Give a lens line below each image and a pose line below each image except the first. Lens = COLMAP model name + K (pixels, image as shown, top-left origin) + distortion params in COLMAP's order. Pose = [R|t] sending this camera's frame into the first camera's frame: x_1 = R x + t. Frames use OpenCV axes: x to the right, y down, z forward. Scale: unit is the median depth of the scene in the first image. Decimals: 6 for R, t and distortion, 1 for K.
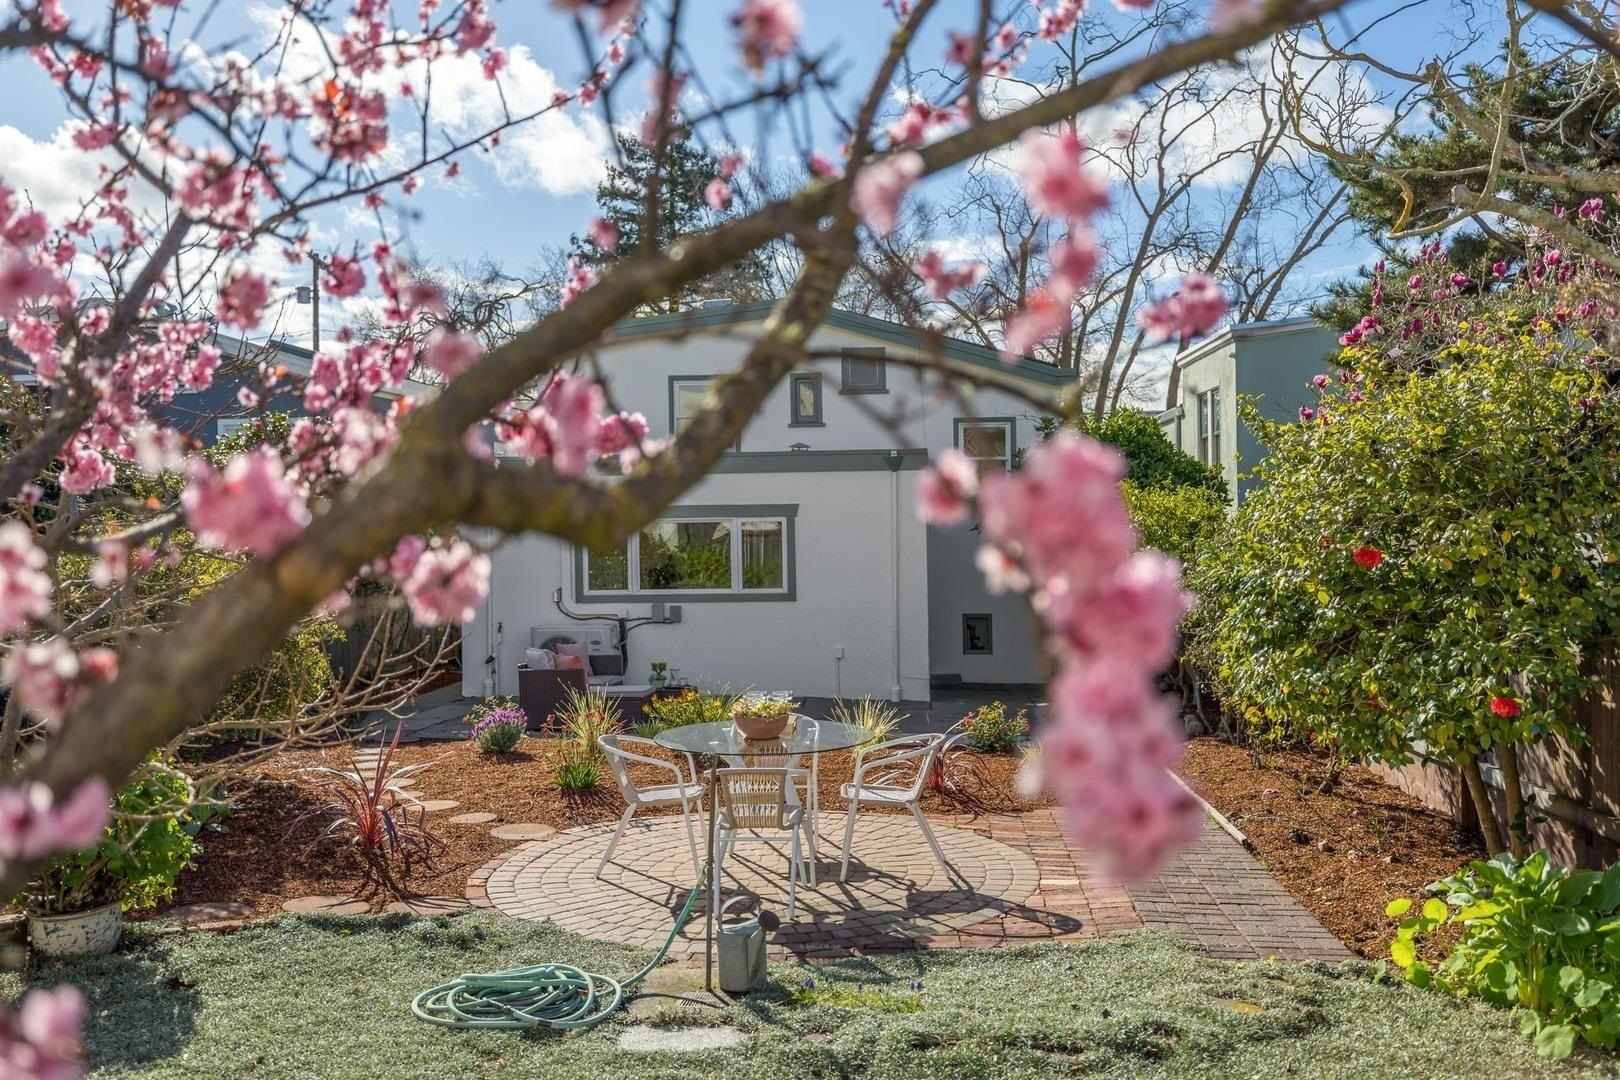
lens RADIAL K [[1485.5, 0, 810.0], [0, 1485.5, 540.0], [0, 0, 1]] dist [0.054000, 0.000309]
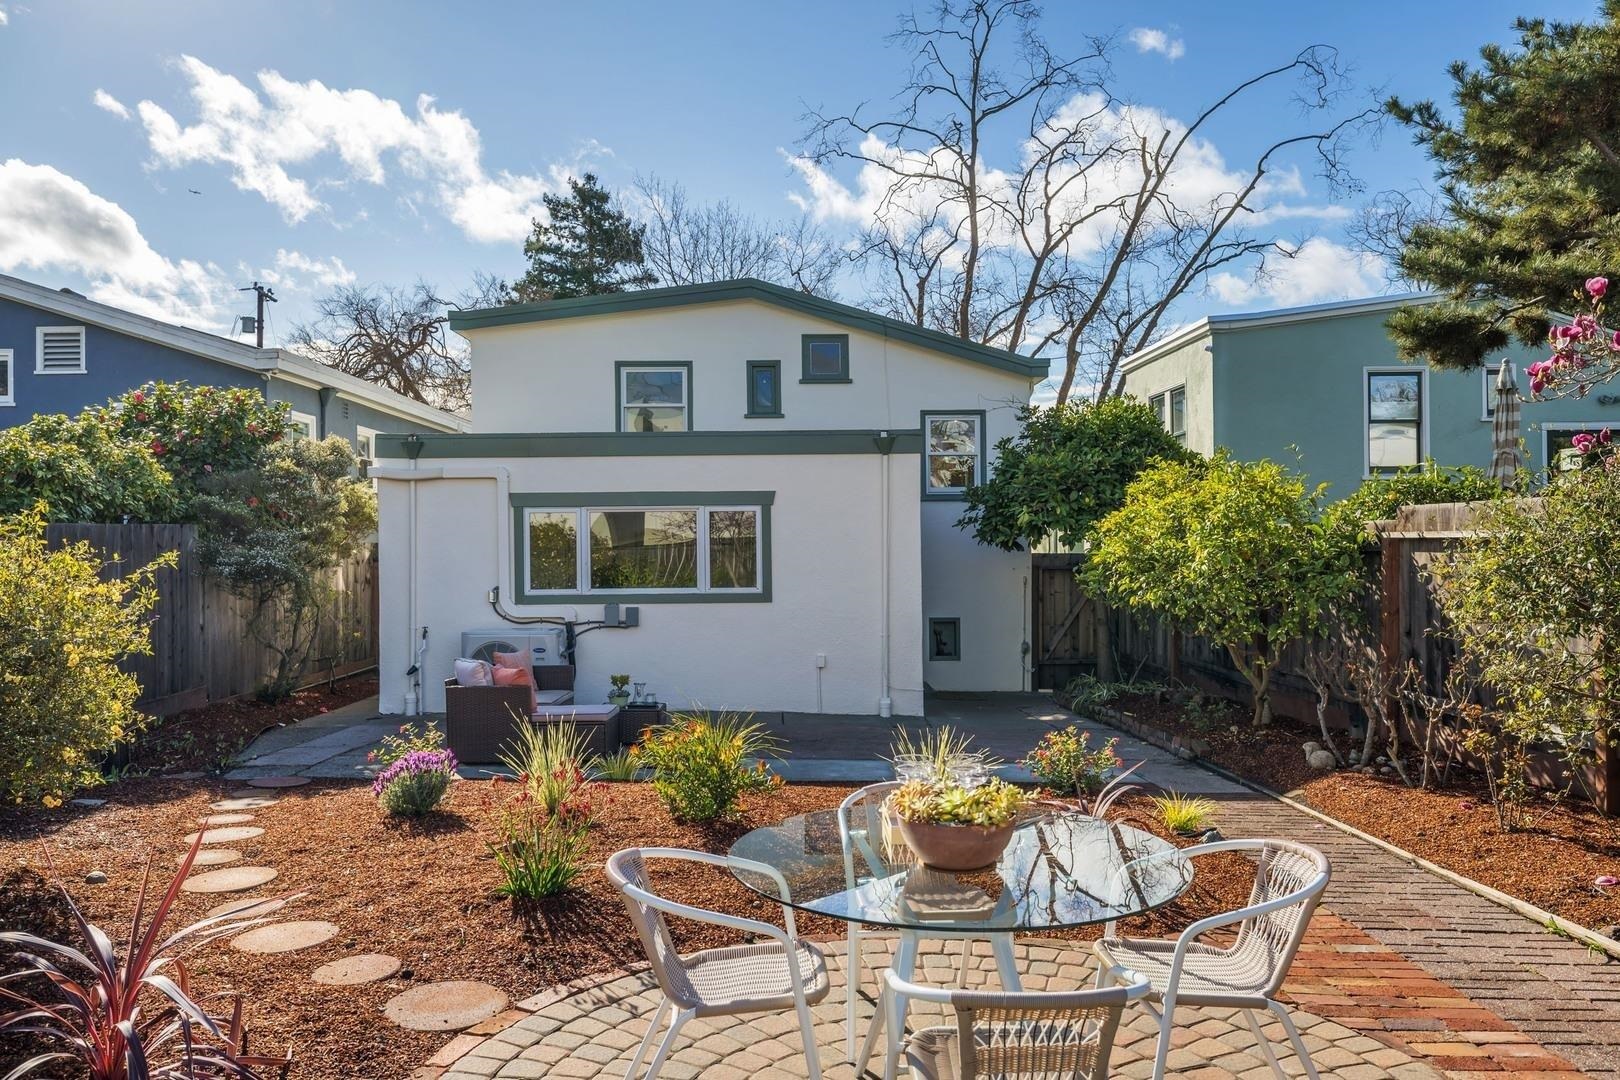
lens RADIAL K [[1246.3, 0, 810.0], [0, 1246.3, 540.0], [0, 0, 1]] dist [0.025104, -0.000191]
pose [[0.996184, 0.005955, 0.087076, -0.050597], [-0.004621, 0.999869, -0.015511, 0.015682], [-0.087157, 0.015049, 0.996081, 0.265091]]
